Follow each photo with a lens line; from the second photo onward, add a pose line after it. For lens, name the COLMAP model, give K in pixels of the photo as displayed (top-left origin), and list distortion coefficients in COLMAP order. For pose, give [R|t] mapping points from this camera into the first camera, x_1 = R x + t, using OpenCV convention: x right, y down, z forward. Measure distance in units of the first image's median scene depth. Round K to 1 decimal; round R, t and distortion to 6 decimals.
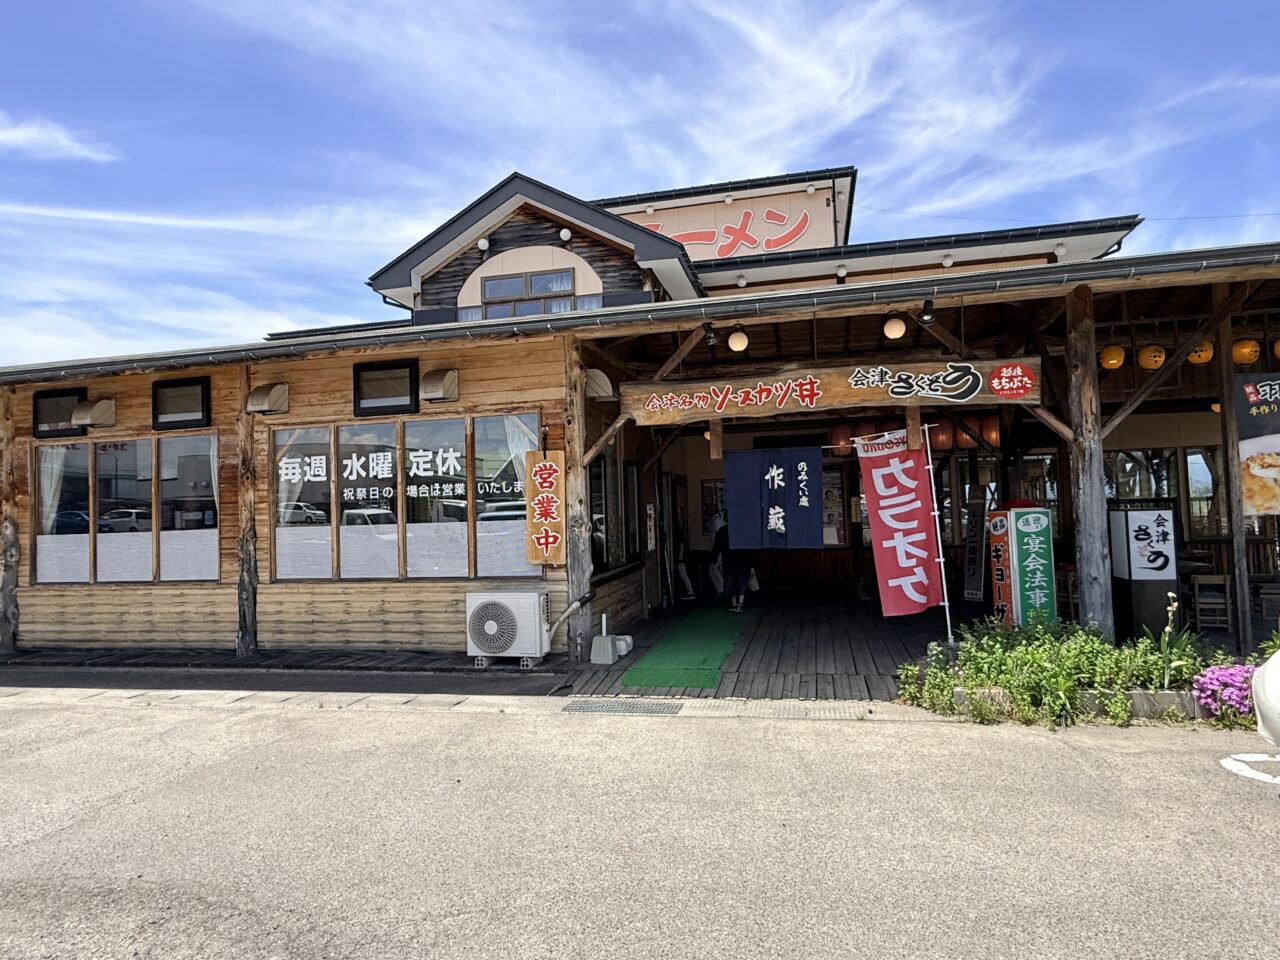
lens RADIAL K [[740.9, 0, 646.5], [0, 740.9, 478.6], [0, 0, 1]] dist [0.006319, -0.000491]
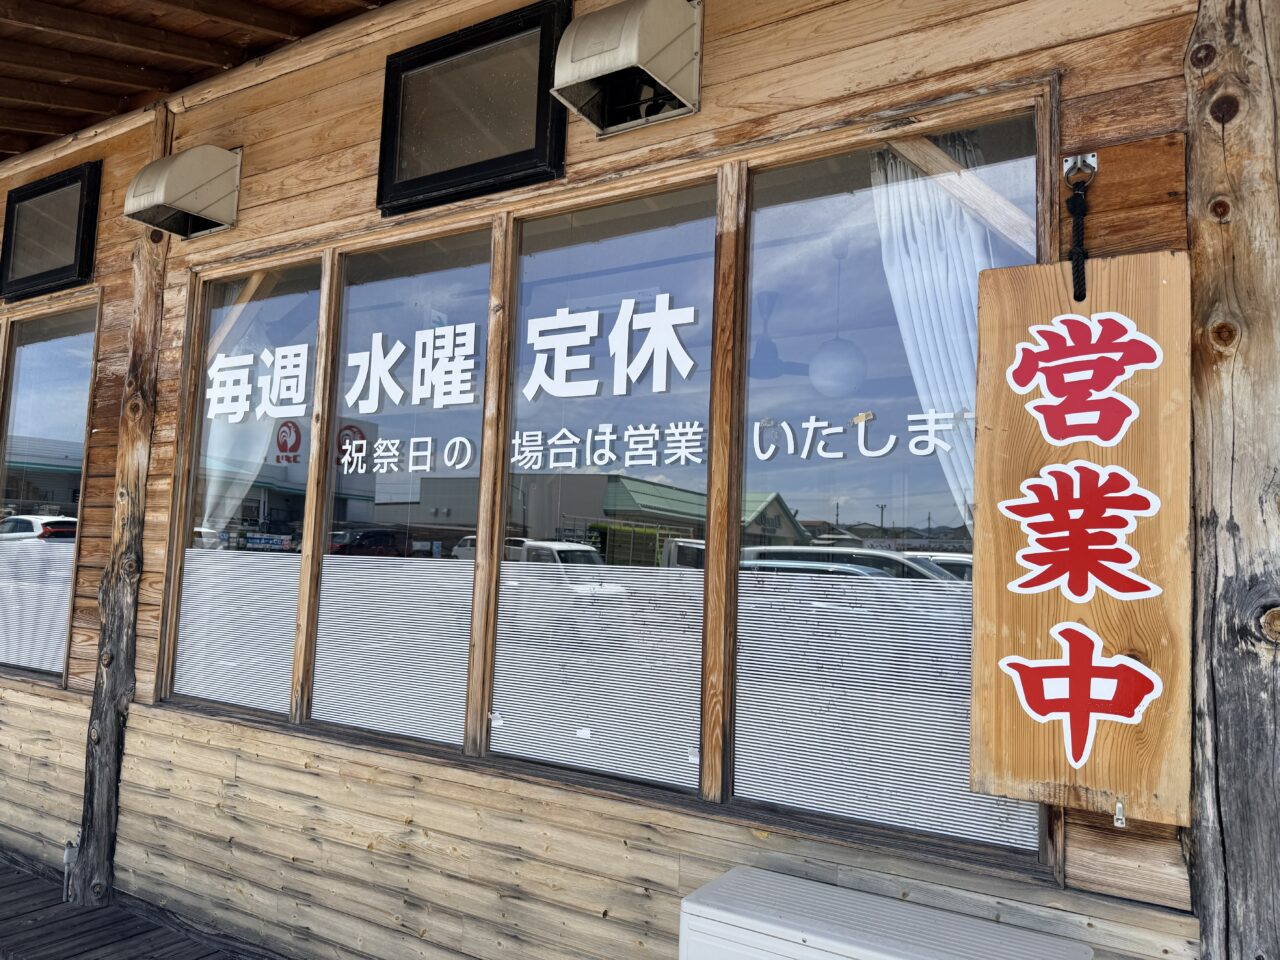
lens RADIAL K [[905.5, 0, 639.5], [0, 905.5, 479.4], [0, 0, 1]] dist [0.010937, -0.002340]
pose [[0.948355, 0.040730, -0.314586, -0.160532], [-0.055978, 0.997647, -0.039582, 0.039359], [0.312234, 0.055148, 0.948403, 0.670346]]
